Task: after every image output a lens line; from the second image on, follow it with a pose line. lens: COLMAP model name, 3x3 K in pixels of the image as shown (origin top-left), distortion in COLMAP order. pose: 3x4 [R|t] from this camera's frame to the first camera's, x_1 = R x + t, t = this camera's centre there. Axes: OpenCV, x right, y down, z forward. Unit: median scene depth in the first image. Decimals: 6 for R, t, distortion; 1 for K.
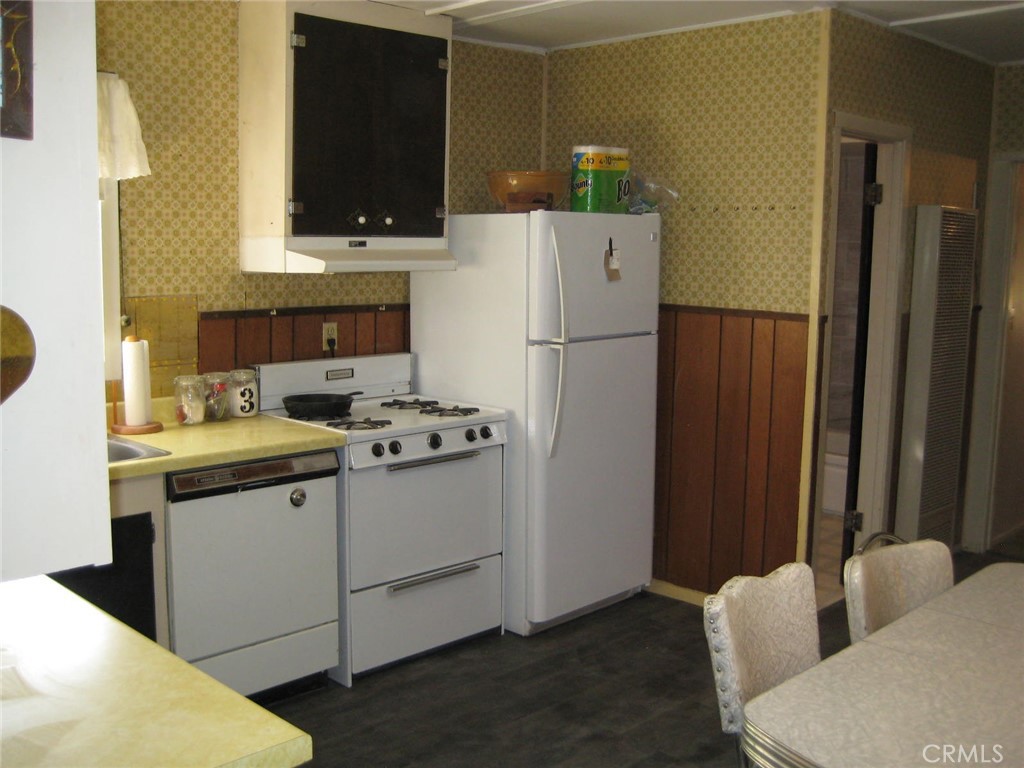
lens RADIAL K [[1066.3, 0, 516.9], [0, 1066.3, 374.1], [0, 0, 1]] dist [-0.164713, 0.229219]
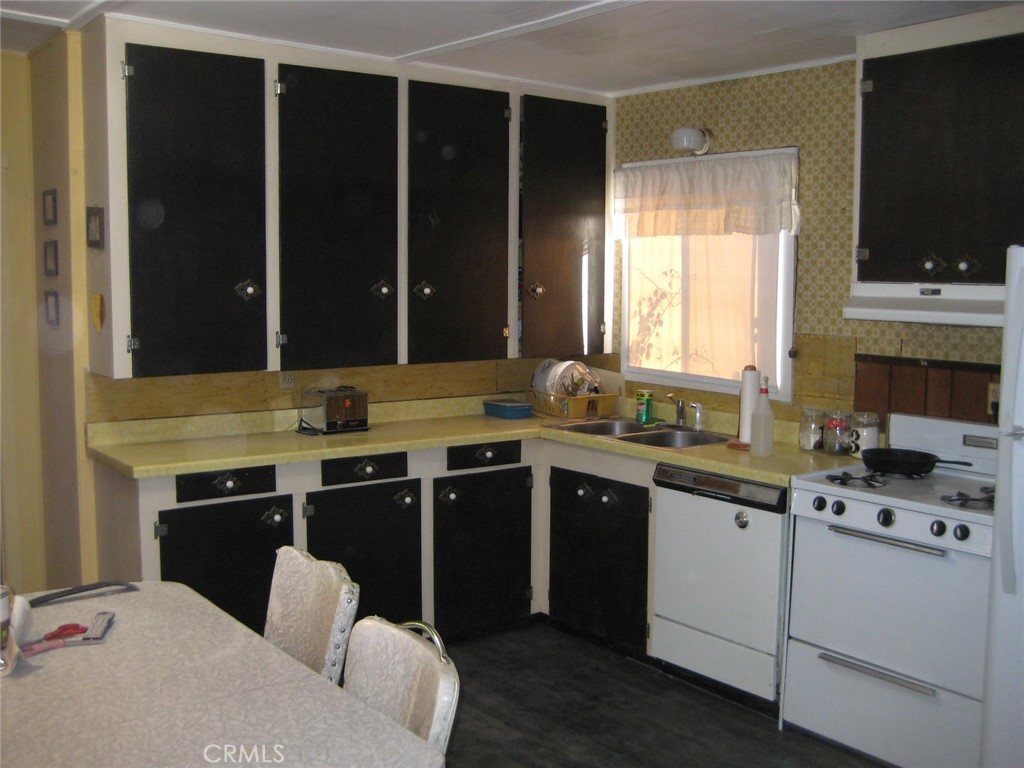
lens RADIAL K [[1066.3, 0, 516.9], [0, 1066.3, 374.1], [0, 0, 1]] dist [-0.164713, 0.229219]
pose [[-0.119849, 0.077061, -0.989797, 0.804339], [-0.139198, 0.985830, 0.093607, -0.091317], [0.982985, 0.148996, -0.107424, 0.787714]]
